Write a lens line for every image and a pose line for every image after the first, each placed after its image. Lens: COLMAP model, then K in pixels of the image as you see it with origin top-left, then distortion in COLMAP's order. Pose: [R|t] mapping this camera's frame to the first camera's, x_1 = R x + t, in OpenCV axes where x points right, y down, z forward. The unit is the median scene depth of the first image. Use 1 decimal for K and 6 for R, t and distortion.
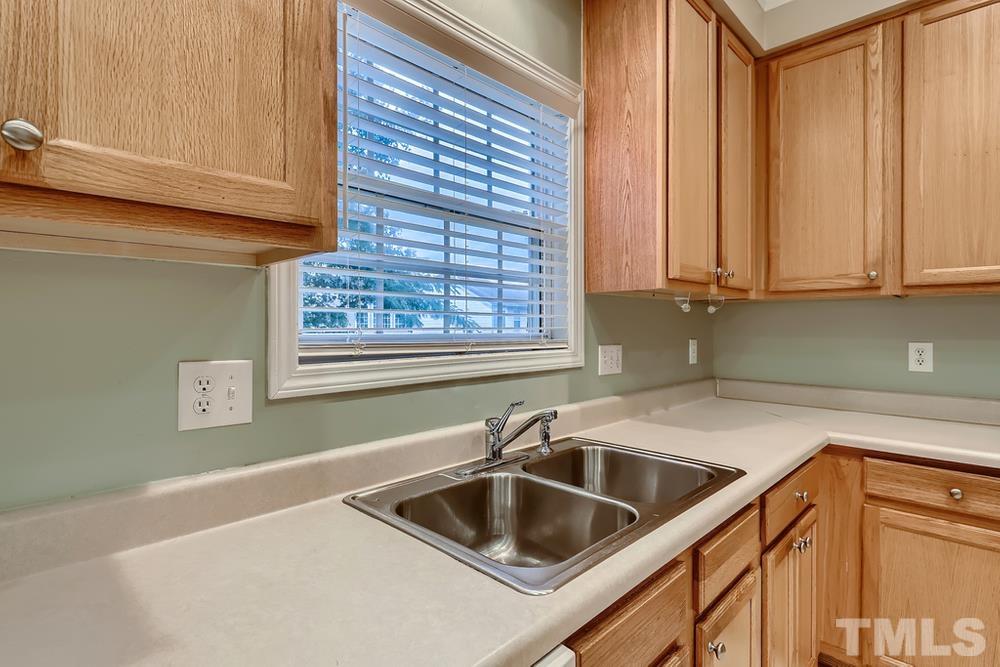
lens RADIAL K [[503.9, 0, 492.0], [0, 503.9, 326.3], [0, 0, 1]] dist [-0.005944, -0.000922]
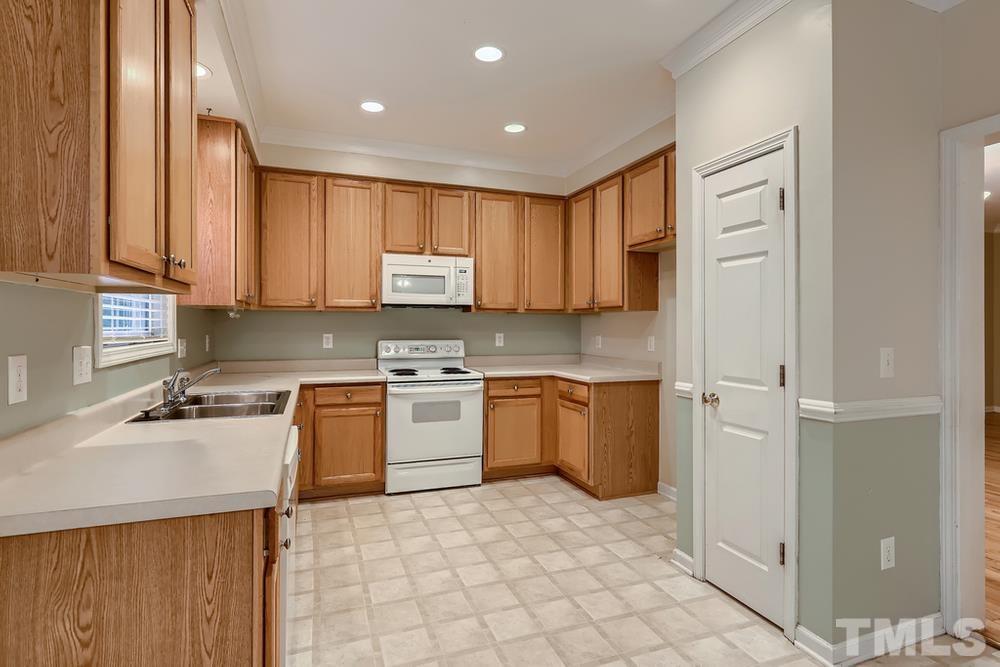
lens RADIAL K [[503.9, 0, 496.0], [0, 503.9, 329.8], [0, 0, 1]] dist [-0.005944, -0.000922]
pose [[0.427968, -0.007627, 0.903762, -0.753485], [-0.001523, 0.999957, 0.009161, -0.004080], [-0.903793, -0.005297, 0.427938, -0.528423]]
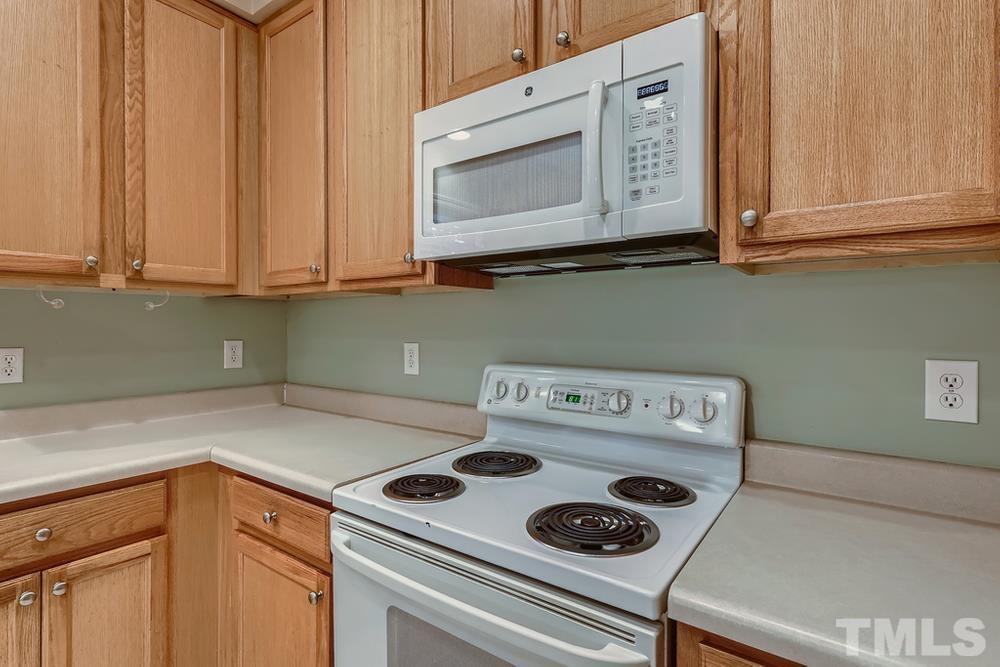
lens RADIAL K [[503.9, 0, 495.7], [0, 503.9, 332.8], [0, 0, 1]] dist [-0.005944, -0.000922]
pose [[0.989816, -0.003716, 0.142306, 0.944133], [0.001624, 0.999889, 0.014811, 0.000054], [-0.142345, -0.014429, 0.989712, 0.063552]]
